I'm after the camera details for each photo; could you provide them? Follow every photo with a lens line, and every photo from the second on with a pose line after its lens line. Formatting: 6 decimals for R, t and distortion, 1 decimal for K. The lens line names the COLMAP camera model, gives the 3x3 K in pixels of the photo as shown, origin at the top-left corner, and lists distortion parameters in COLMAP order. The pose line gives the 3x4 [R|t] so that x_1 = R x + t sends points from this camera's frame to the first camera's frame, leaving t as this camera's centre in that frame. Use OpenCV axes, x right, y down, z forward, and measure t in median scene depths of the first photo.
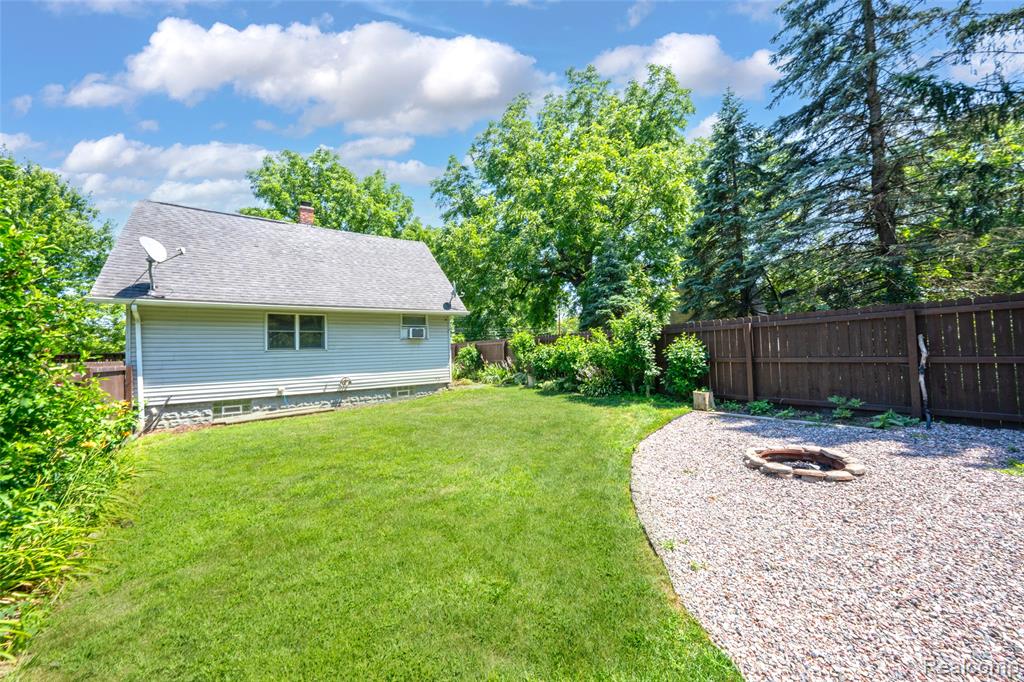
lens RADIAL K [[361.9, 0, 509.9], [0, 361.9, 340.8], [0, 0, 1]] dist [-0.009340, 0.000091]
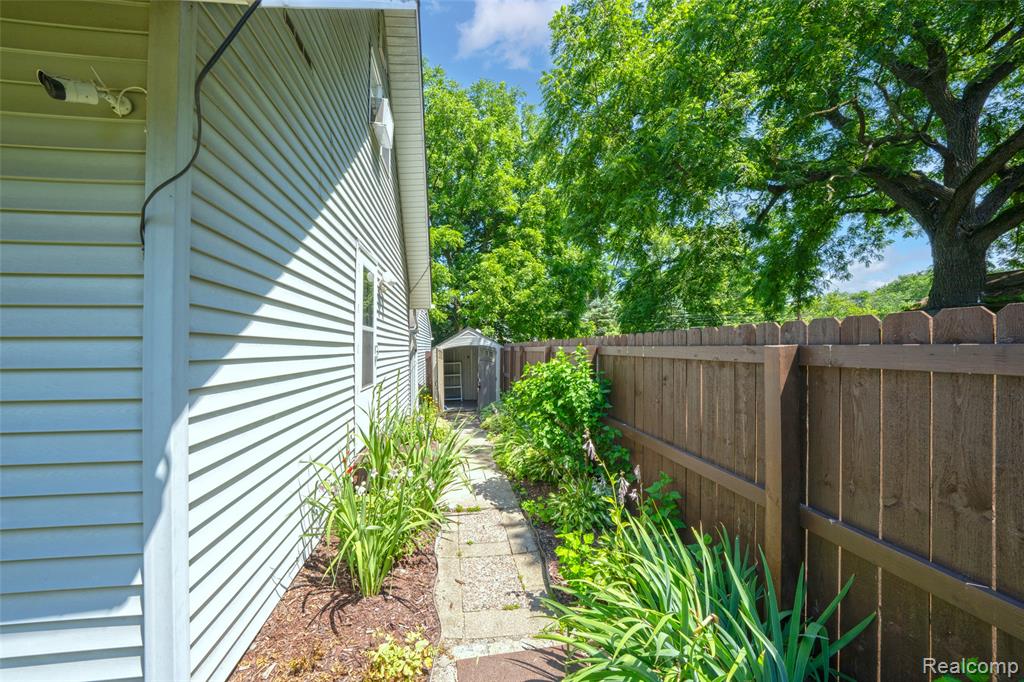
lens RADIAL K [[358.7, 0, 509.7], [0, 358.7, 340.7], [0, 0, 1]] dist [-0.026444, 0.007190]
pose [[0.882086, 0.021779, -0.470585, -0.052976], [-0.010060, 0.999574, 0.027405, -0.003957], [0.470981, -0.019440, 0.881929, 1.180775]]
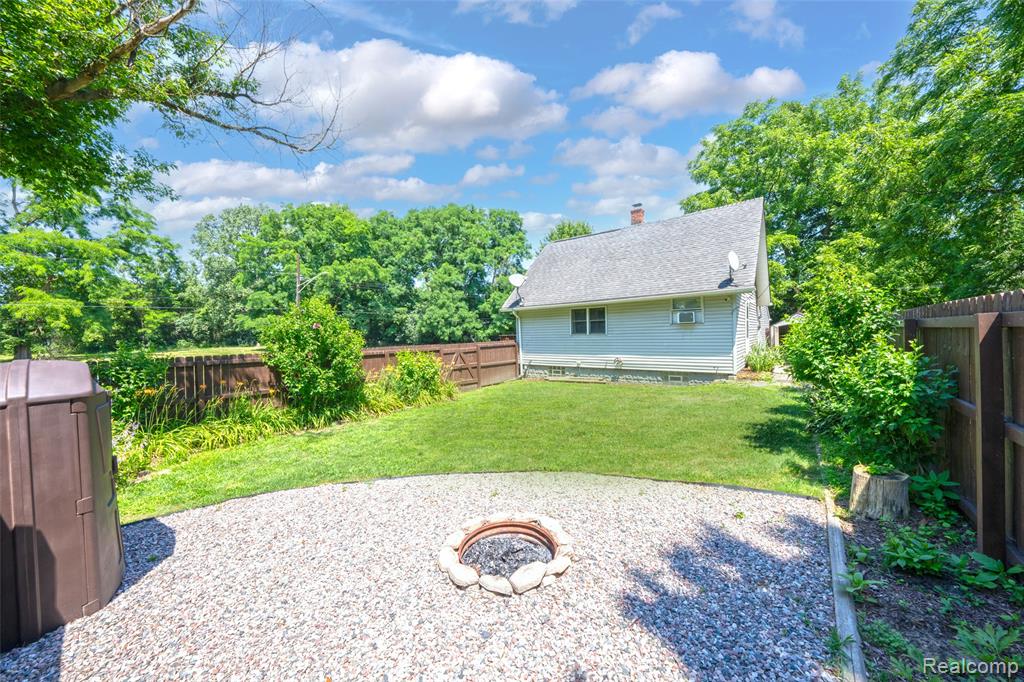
lens RADIAL K [[367.6, 0, 507.6], [0, 367.6, 339.6], [0, 0, 1]] dist [-0.009358, 0.000002]
pose [[0.246599, 0.043097, -0.968159, 0.634451], [0.048947, 0.997182, 0.056856, -0.046471], [0.967881, -0.061409, 0.243794, 0.357153]]
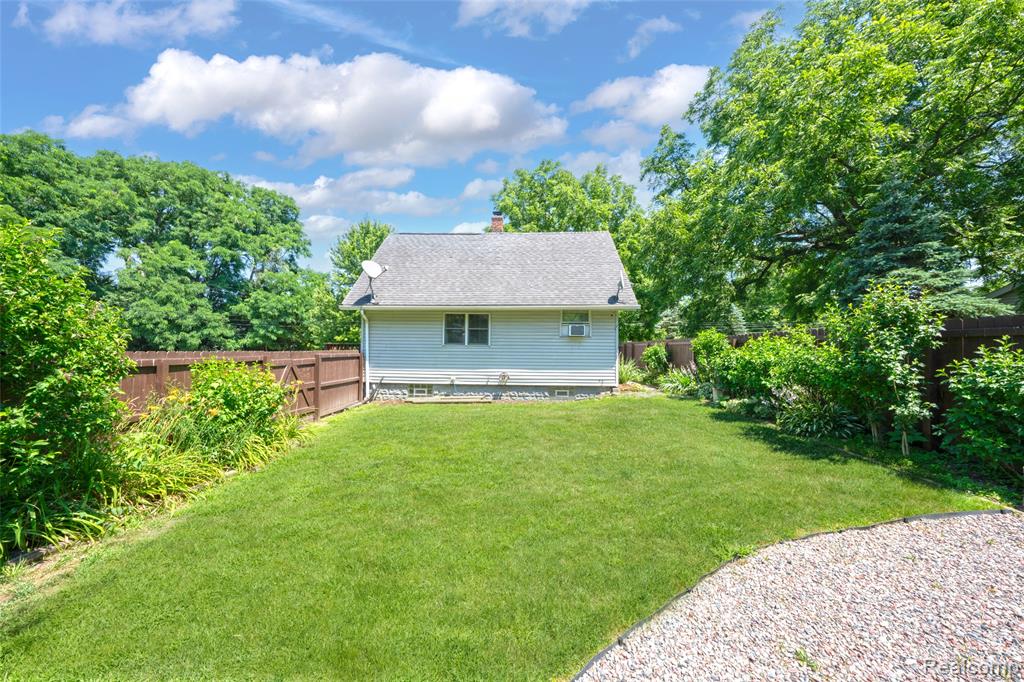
lens RADIAL K [[358.7, 0, 509.7], [0, 358.7, 340.7], [0, 0, 1]] dist [-0.026444, 0.007190]
pose [[0.784573, 0.024077, -0.619569, 0.203851], [-0.013541, 0.999673, 0.021700, -0.014280], [0.619889, -0.008636, 0.784642, 0.193834]]
